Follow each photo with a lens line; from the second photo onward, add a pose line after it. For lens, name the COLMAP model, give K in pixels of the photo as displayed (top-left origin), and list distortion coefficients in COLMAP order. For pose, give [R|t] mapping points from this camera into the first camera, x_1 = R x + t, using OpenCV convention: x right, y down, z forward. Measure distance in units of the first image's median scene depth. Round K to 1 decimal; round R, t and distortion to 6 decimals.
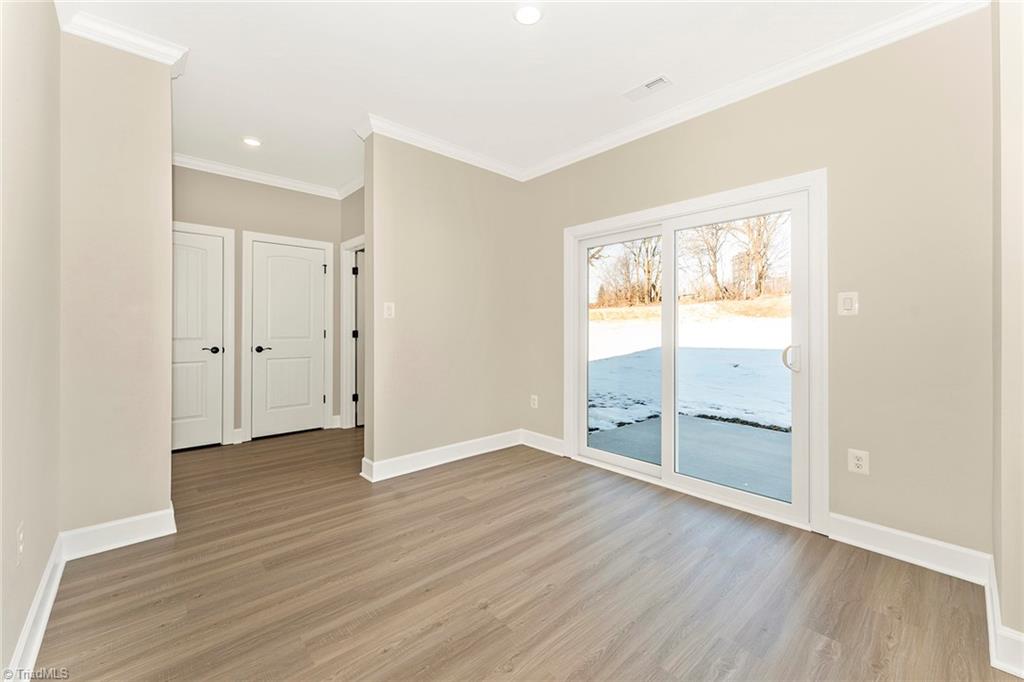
lens RADIAL K [[410.8, 0, 515.8], [0, 410.8, 332.8], [0, 0, 1]] dist [-0.000175, -0.000039]
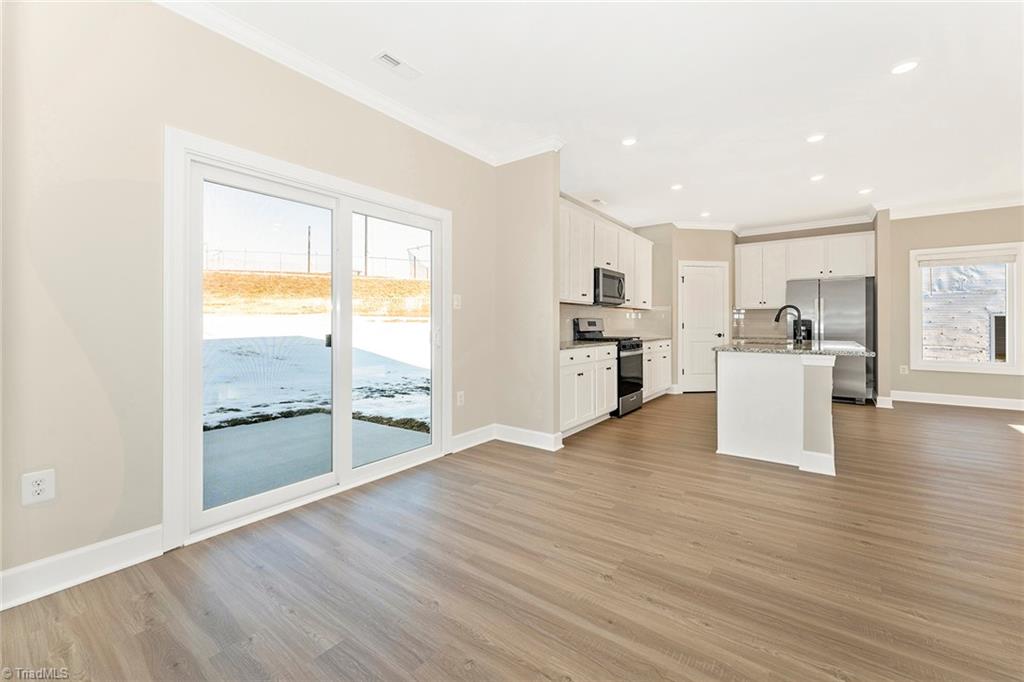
lens RADIAL K [[410.8, 0, 513.5], [0, 410.8, 316.8], [0, 0, 1]] dist [-0.000175, -0.000039]
pose [[-0.179636, 0.013606, 0.983639, -0.481666], [0.011784, 0.999862, -0.011678, 0.005949], [-0.983663, 0.009493, -0.179772, 0.637204]]
